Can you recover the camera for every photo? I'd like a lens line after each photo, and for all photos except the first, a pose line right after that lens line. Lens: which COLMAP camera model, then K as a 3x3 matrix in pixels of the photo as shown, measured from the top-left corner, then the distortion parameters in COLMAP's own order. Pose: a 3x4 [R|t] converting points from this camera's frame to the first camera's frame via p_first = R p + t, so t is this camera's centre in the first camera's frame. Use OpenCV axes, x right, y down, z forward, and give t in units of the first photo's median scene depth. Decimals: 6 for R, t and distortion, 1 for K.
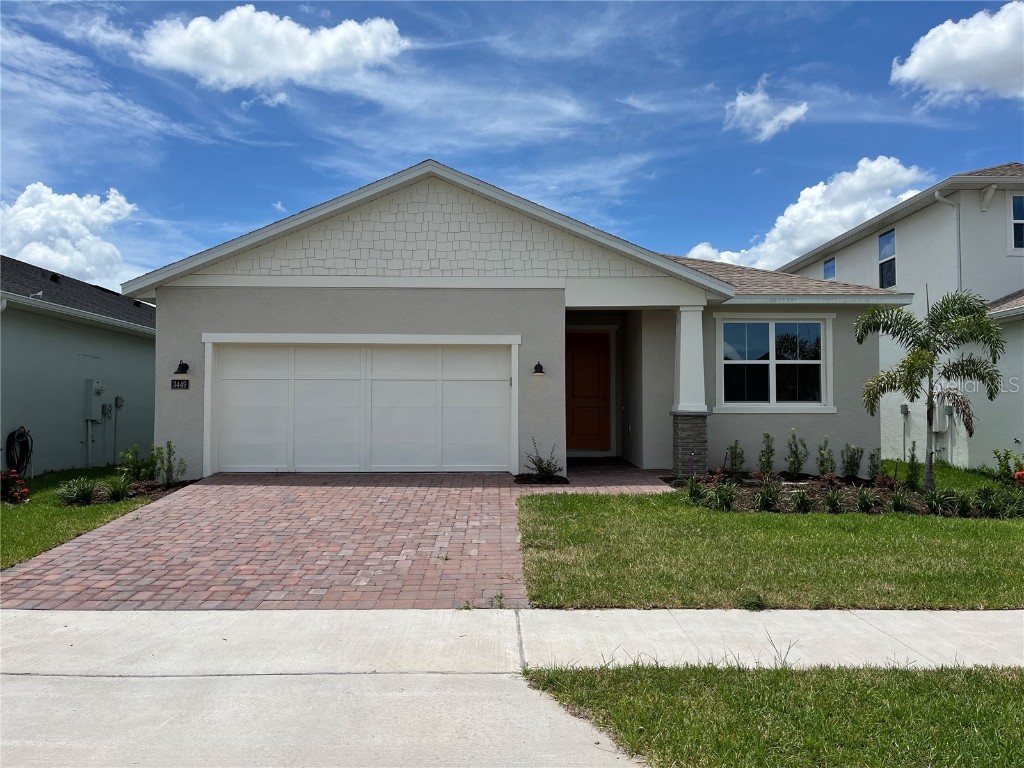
lens RADIAL K [[771.9, 0, 515.0], [0, 771.9, 381.8], [0, 0, 1]] dist [0.079324, -0.106484]
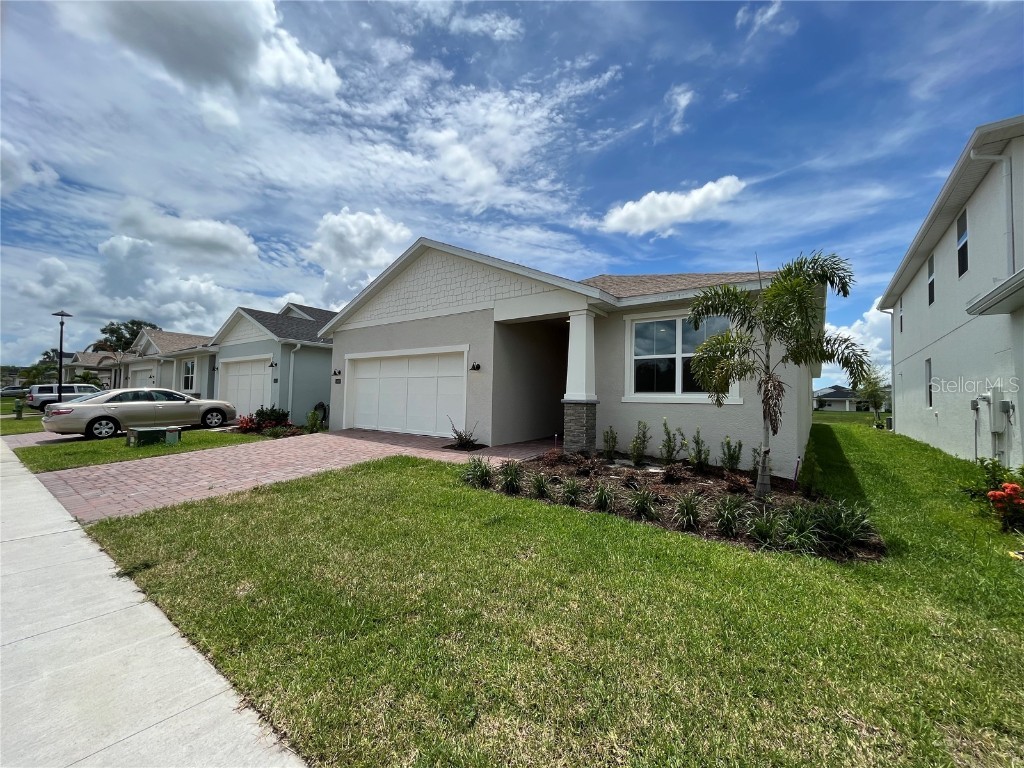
lens RADIAL K [[415.9, 0, 510.0], [0, 415.9, 384.6], [0, 0, 1]] dist [-0.003021, -0.000124]
pose [[0.791268, -0.007074, -0.611429, 0.534947], [0.003023, 0.999966, -0.007657, 0.019790], [0.611462, 0.004210, 0.791262, 0.436474]]
